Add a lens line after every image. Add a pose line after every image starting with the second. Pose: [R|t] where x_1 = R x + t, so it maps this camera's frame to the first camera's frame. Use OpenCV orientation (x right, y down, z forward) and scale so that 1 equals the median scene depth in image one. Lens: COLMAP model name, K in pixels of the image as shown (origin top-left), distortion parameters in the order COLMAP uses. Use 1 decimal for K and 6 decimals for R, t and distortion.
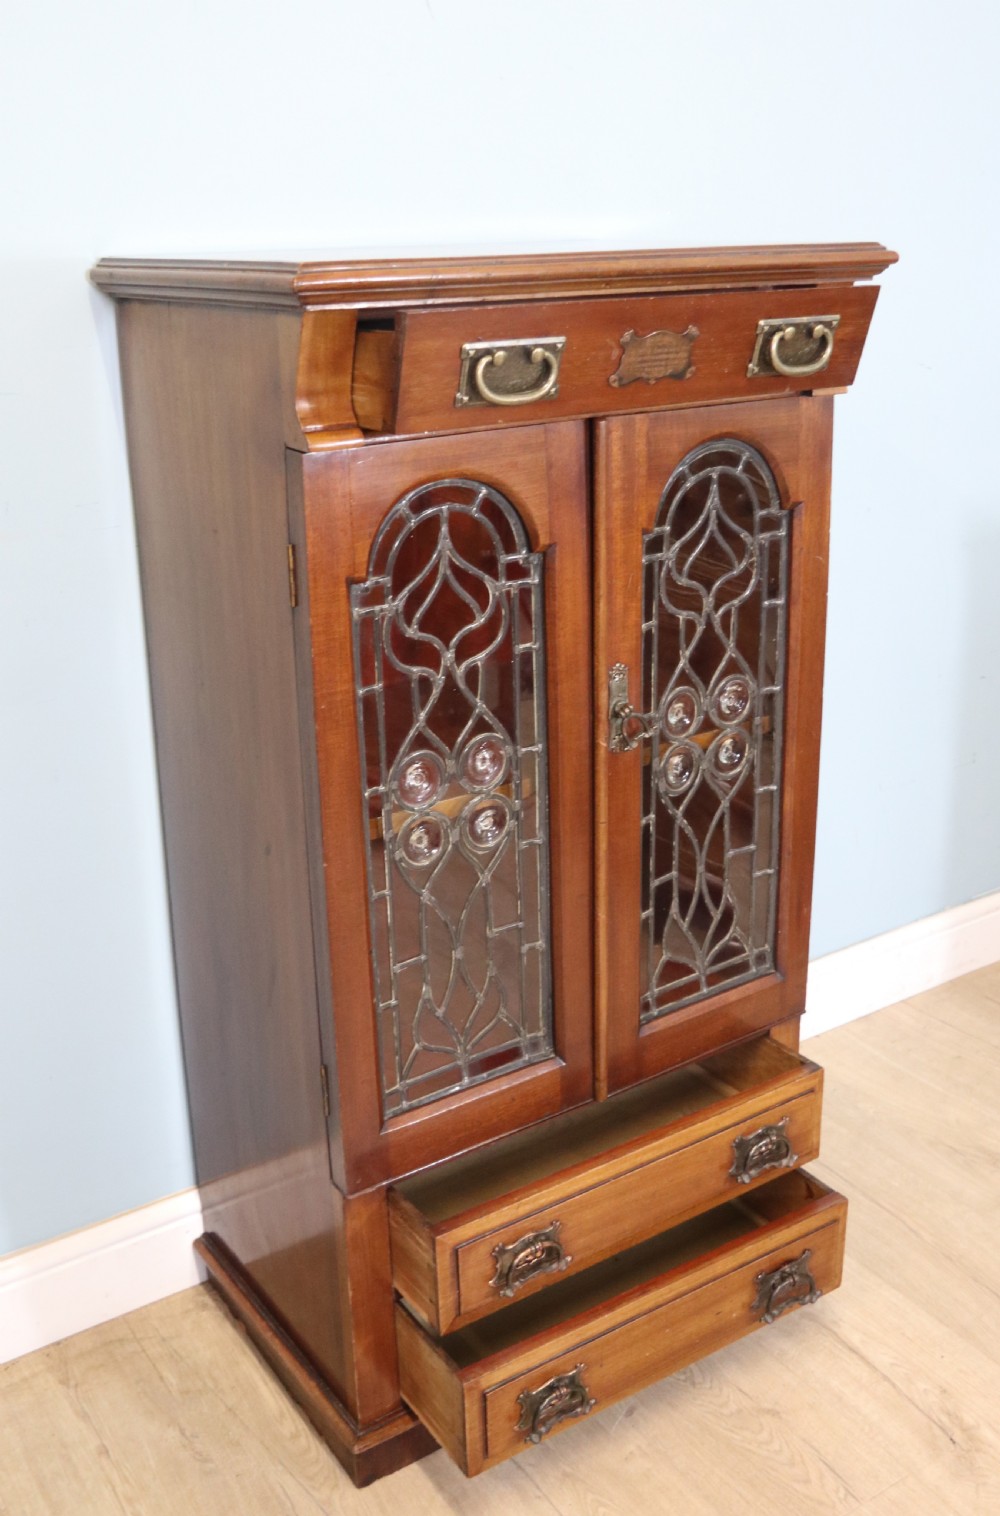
lens RADIAL K [[1552.9, 0, 535.0], [0, 1552.9, 749.8], [0, 0, 1]] dist [-0.032055, 0.000000]
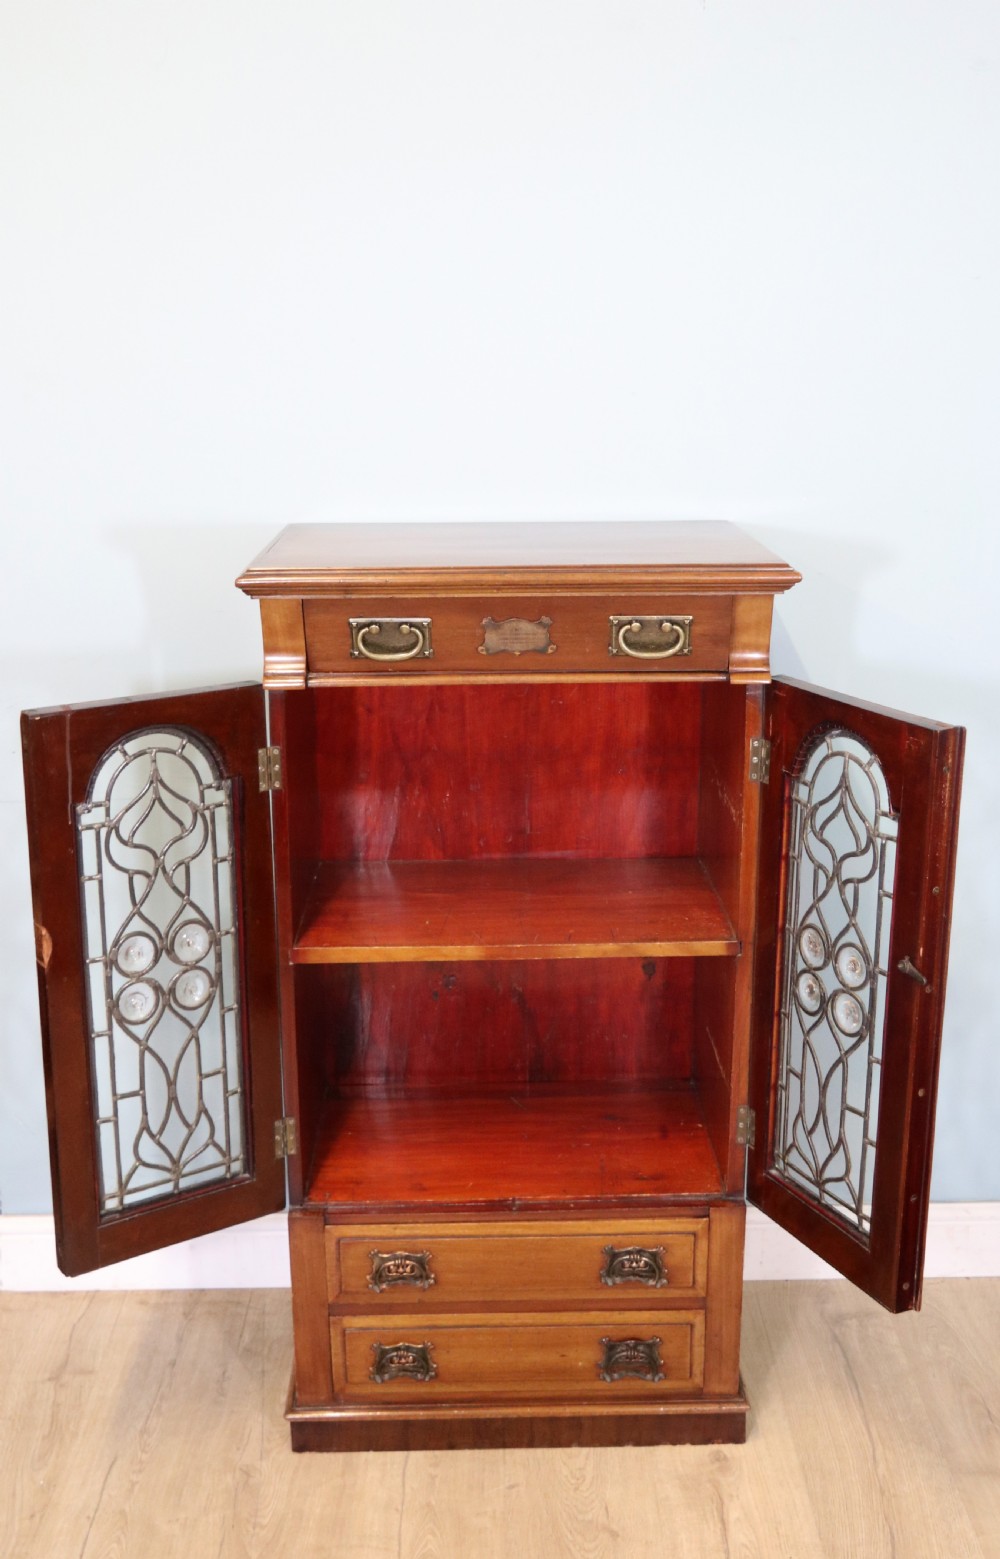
lens RADIAL K [[1679.8, 0, 529.4], [0, 1679.8, 808.3], [0, 0, 1]] dist [0.019267, 0.000000]
pose [[0.836460, 0.165323, -0.522496, 0.757052], [-0.189716, 0.981814, 0.006941, -0.114776], [0.514142, 0.093320, 0.852613, -0.185724]]
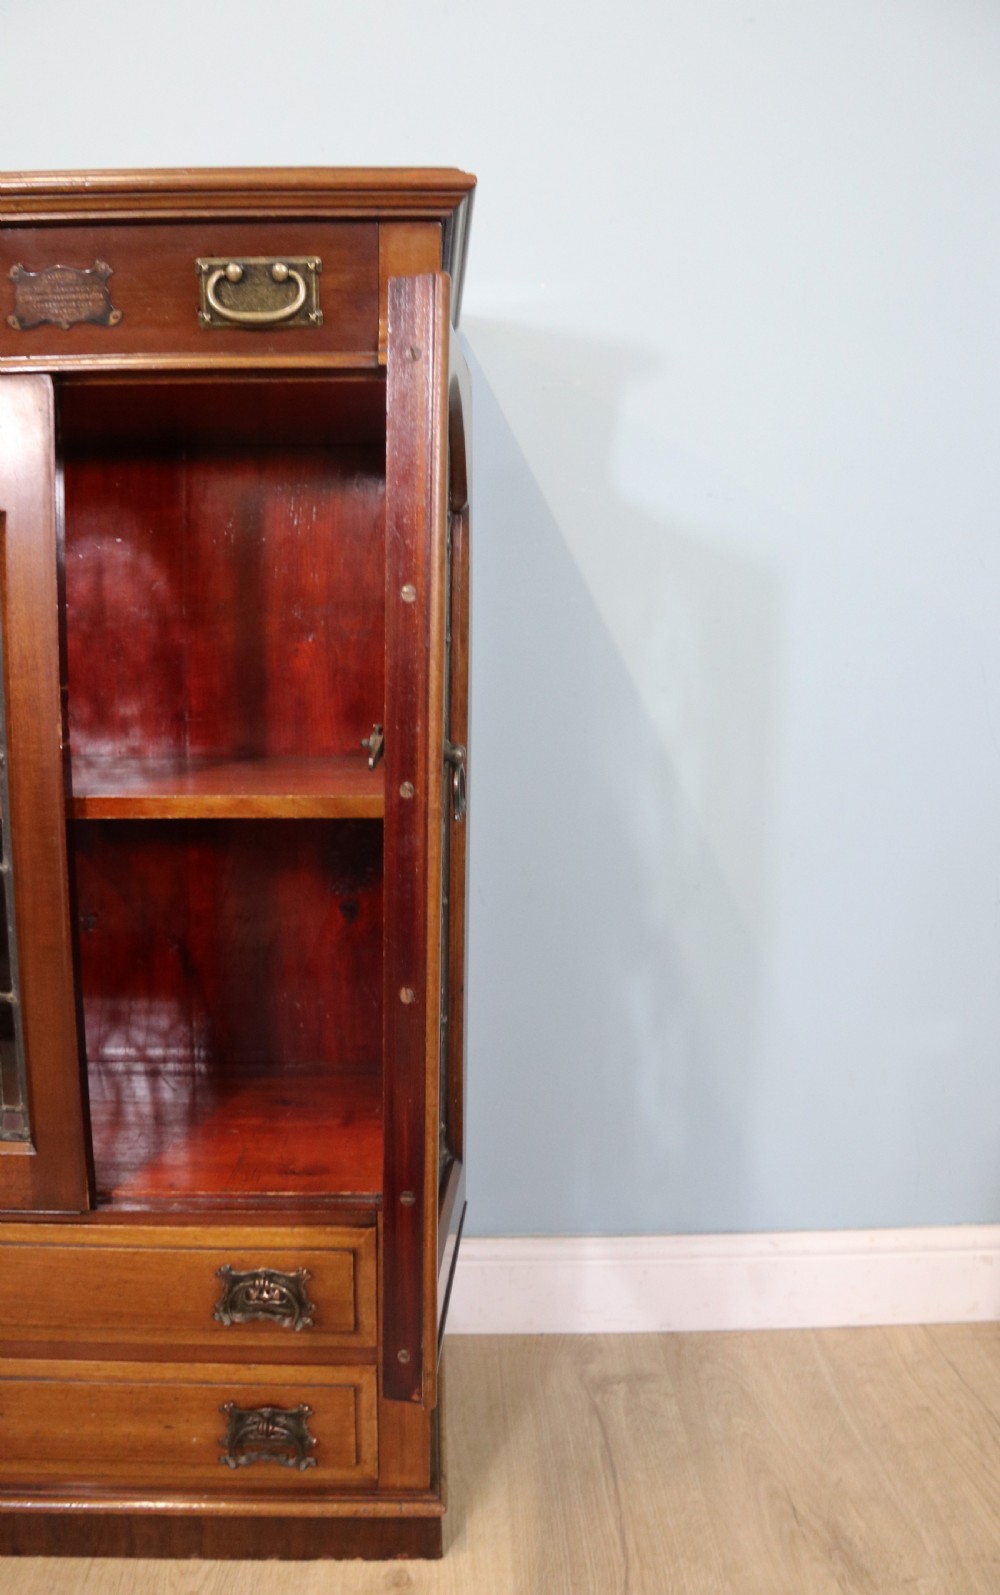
lens RADIAL K [[1309.8, 0, 459.0], [0, 1309.8, 815.1], [0, 0, 1]] dist [-0.173830, 0.103332]
pose [[0.834162, 0.104584, -0.541513, 0.598210], [-0.201347, 0.971834, -0.122468, 0.066534], [0.513453, 0.211190, 0.831724, 0.534565]]
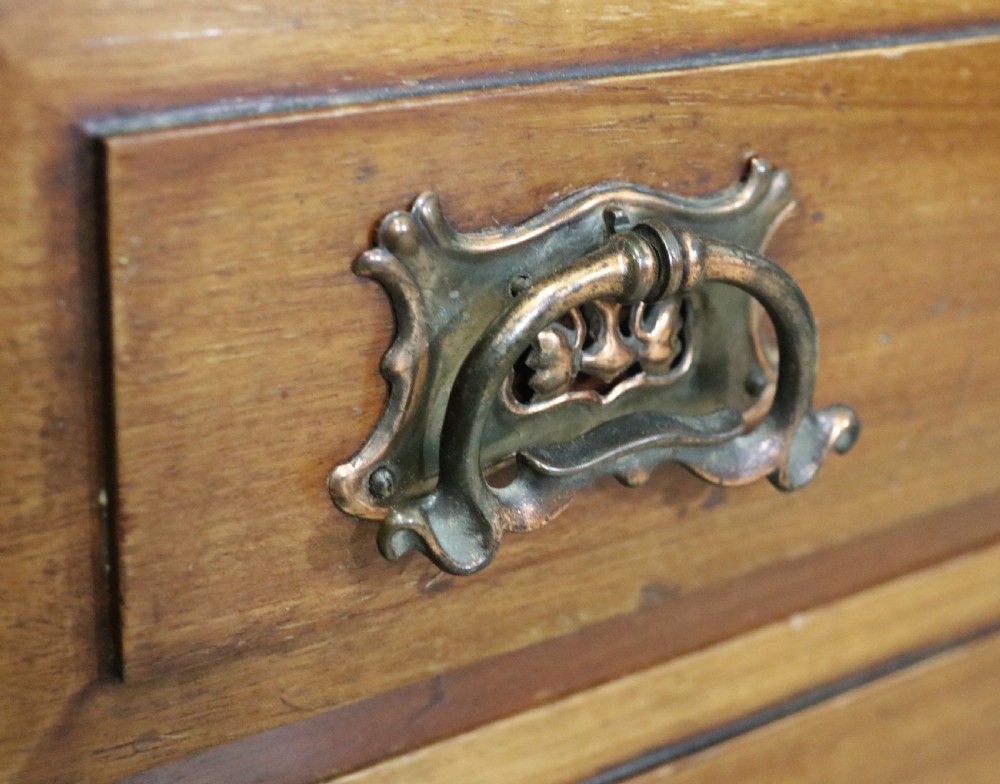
lens RADIAL K [[1825.6, 0, 499.2], [0, 1825.6, 393.1], [0, 0, 1]] dist [-0.054737, 0.000000]
pose [[0.997992, 0.051544, 0.036808, -0.052350], [-0.053319, 0.997376, 0.048980, 0.309378], [-0.034186, -0.050845, 0.998121, 0.858459]]
